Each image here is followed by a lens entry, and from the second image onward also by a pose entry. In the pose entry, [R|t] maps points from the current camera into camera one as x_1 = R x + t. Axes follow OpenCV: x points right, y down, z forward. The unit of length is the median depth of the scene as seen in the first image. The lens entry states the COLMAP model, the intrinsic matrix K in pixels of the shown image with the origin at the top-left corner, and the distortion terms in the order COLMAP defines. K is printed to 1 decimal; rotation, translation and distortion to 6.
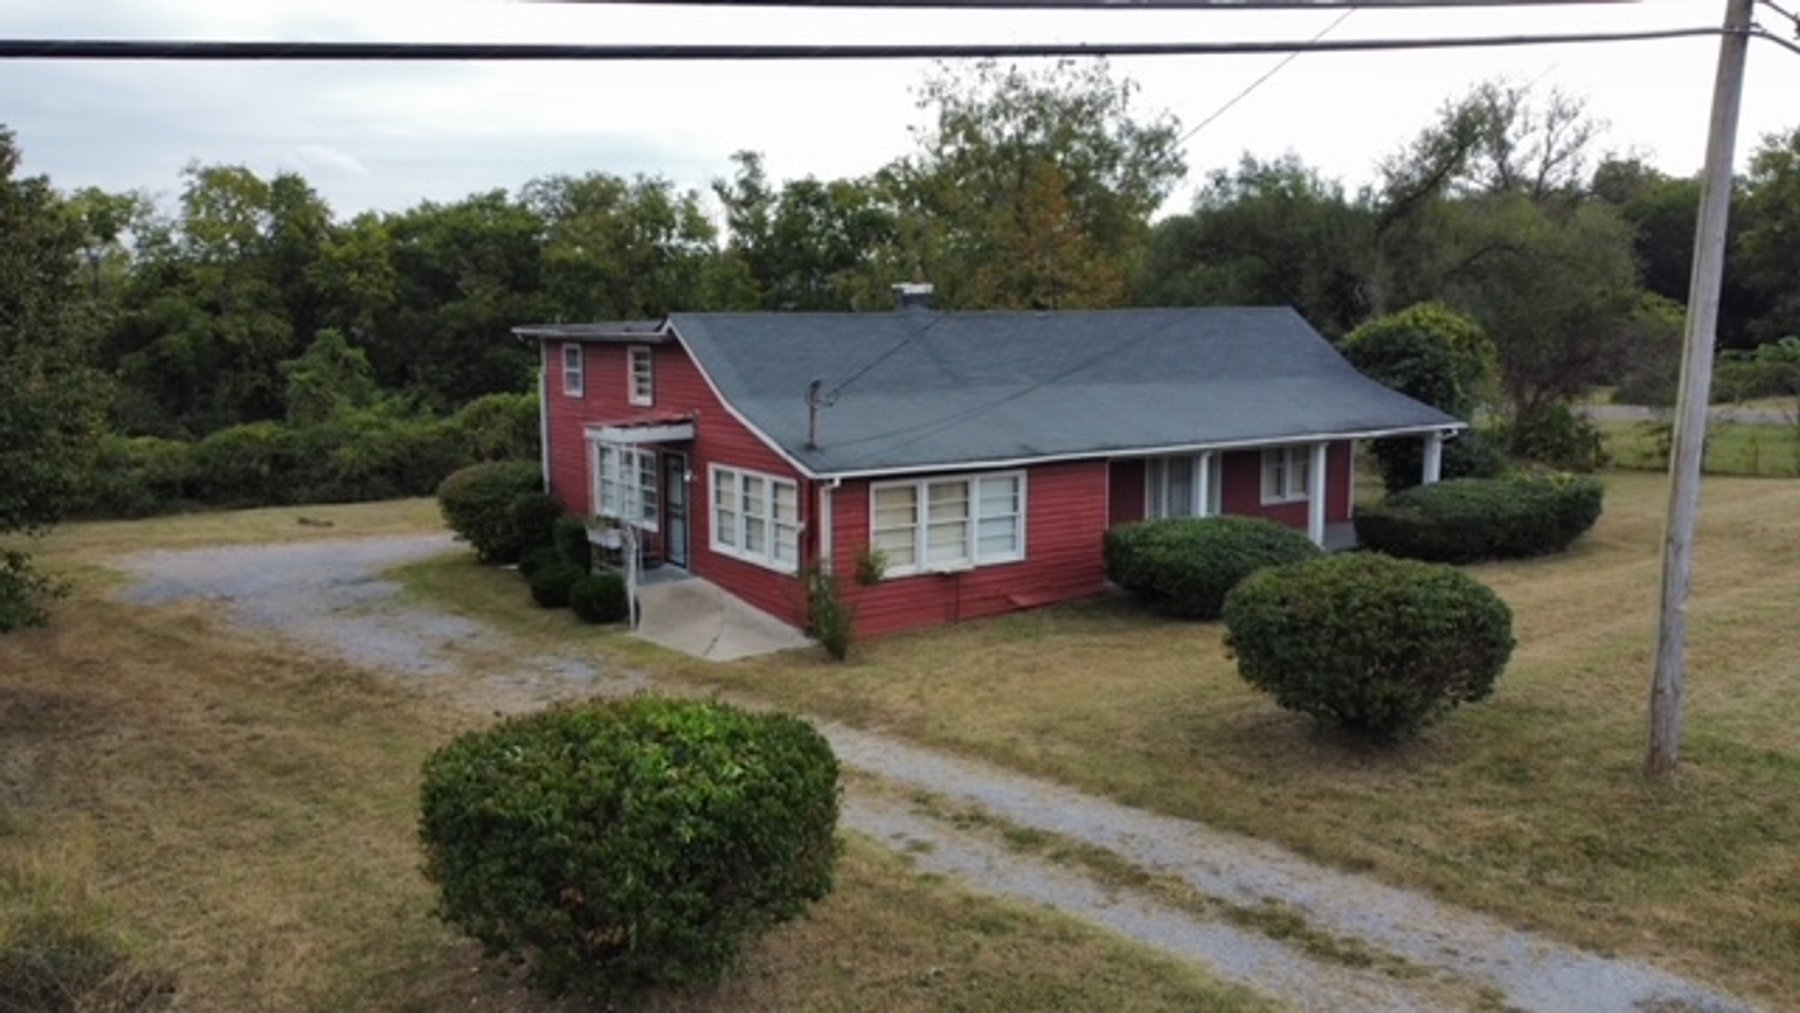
lens RADIAL K [[1360.6, 0, 903.2], [0, 1360.6, 505.8], [0, 0, 1]] dist [0.005238, -0.006514]
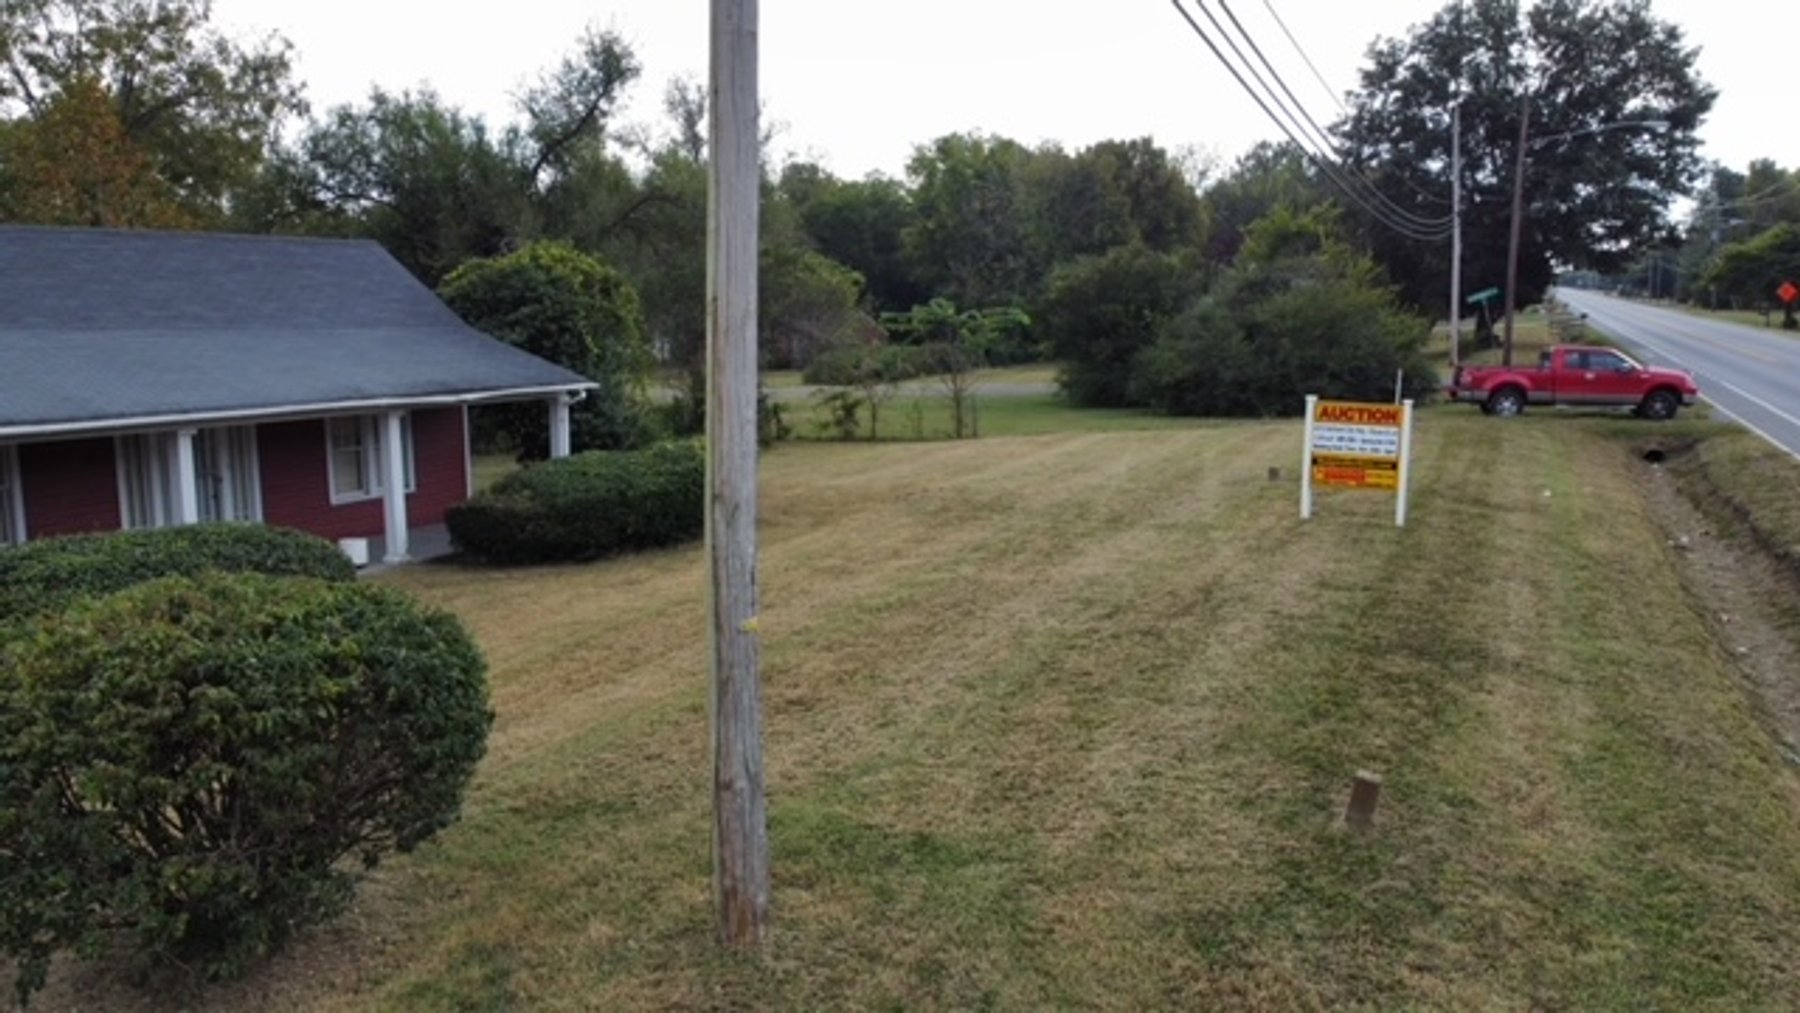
lens RADIAL K [[1359.8, 0, 917.3], [0, 1359.8, 504.7], [0, 0, 1]] dist [0.018318, -0.004109]
pose [[0.853018, -0.073072, 0.516740, 0.149318], [0.075173, 0.997027, 0.016897, 0.010277], [-0.516439, 0.024431, 0.855975, 0.214008]]
